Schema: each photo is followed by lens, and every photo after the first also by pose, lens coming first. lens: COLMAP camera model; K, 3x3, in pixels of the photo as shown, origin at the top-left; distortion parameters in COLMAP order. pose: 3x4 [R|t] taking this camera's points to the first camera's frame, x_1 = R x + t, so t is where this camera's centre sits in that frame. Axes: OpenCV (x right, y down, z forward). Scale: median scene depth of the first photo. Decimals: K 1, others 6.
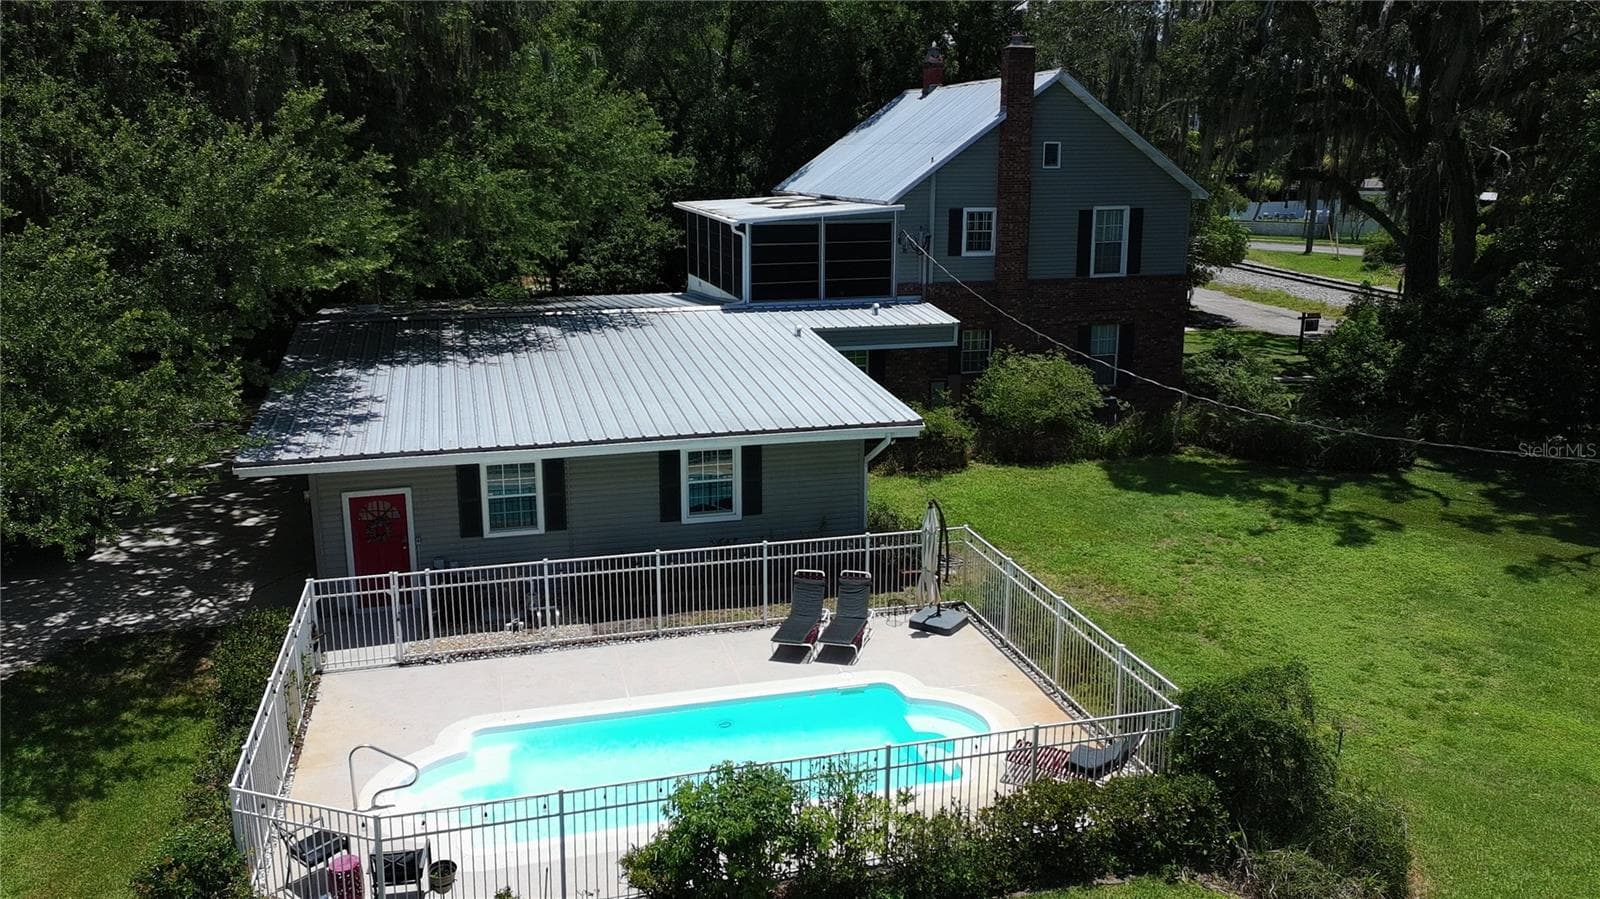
lens RADIAL K [[1247.3, 0, 810.7], [0, 1247.3, 443.6], [0, 0, 1]] dist [0.045347, -0.007805]
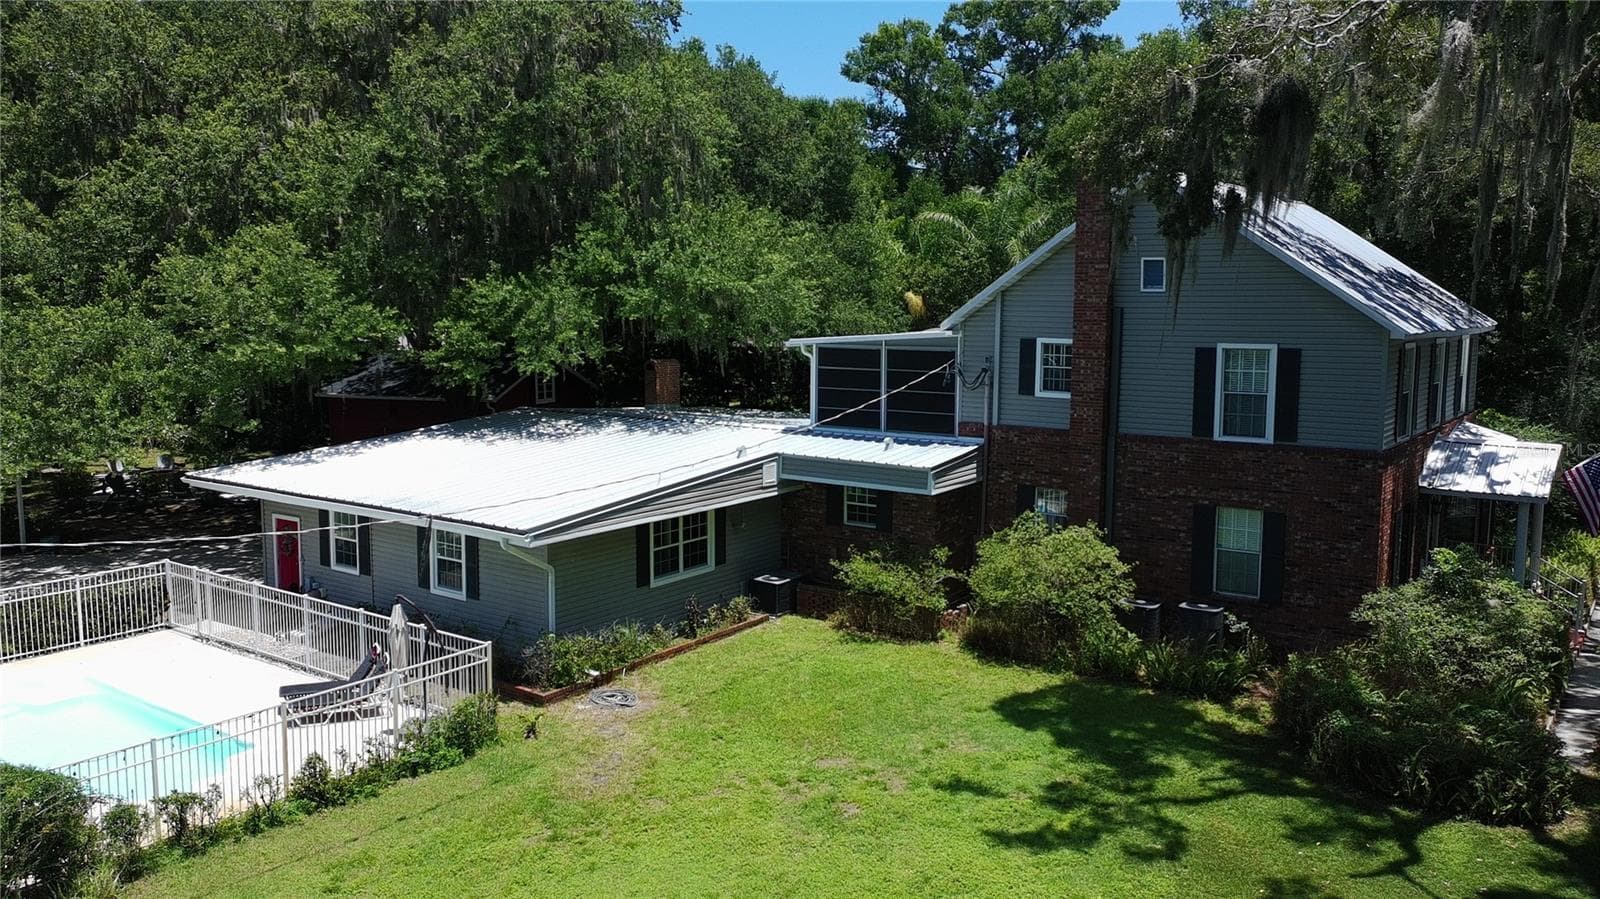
lens RADIAL K [[1247.3, 0, 810.7], [0, 1247.3, 443.6], [0, 0, 1]] dist [0.045347, -0.007805]
pose [[0.622785, 0.092281, -0.776932, 0.699775], [-0.190387, 0.981046, -0.036088, -0.064931], [0.758875, 0.170393, 0.628550, 0.396970]]
